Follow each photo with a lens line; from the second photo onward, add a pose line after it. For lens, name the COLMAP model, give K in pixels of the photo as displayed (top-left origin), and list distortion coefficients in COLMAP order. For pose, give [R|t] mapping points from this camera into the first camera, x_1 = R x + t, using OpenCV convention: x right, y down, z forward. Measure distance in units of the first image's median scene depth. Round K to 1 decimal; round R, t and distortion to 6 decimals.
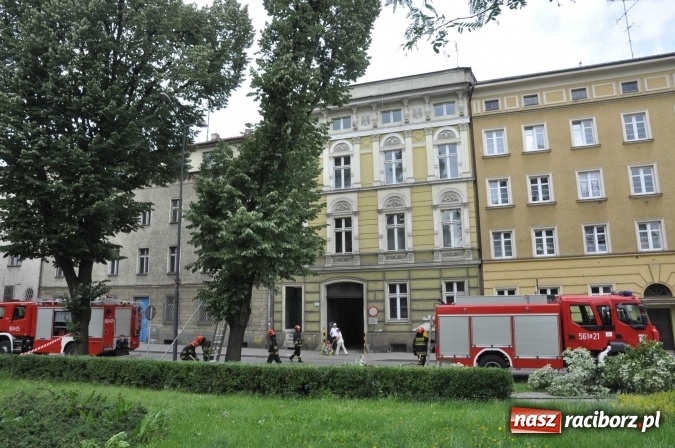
lens RADIAL K [[459.0, 0, 338.3], [0, 459.0, 226.5], [0, 0, 1]] dist [-0.086383, 0.025753]
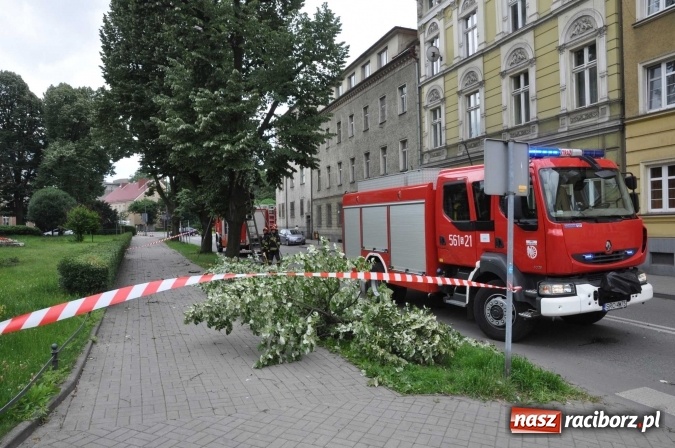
lens RADIAL K [[459.0, 0, 338.3], [0, 459.0, 224.4], [0, 0, 1]] dist [-0.086383, 0.025753]
pose [[0.642506, -0.001654, -0.766279, 0.514887], [0.149055, 0.981166, 0.122862, 0.082112], [0.751644, -0.193157, 0.630652, 0.326147]]
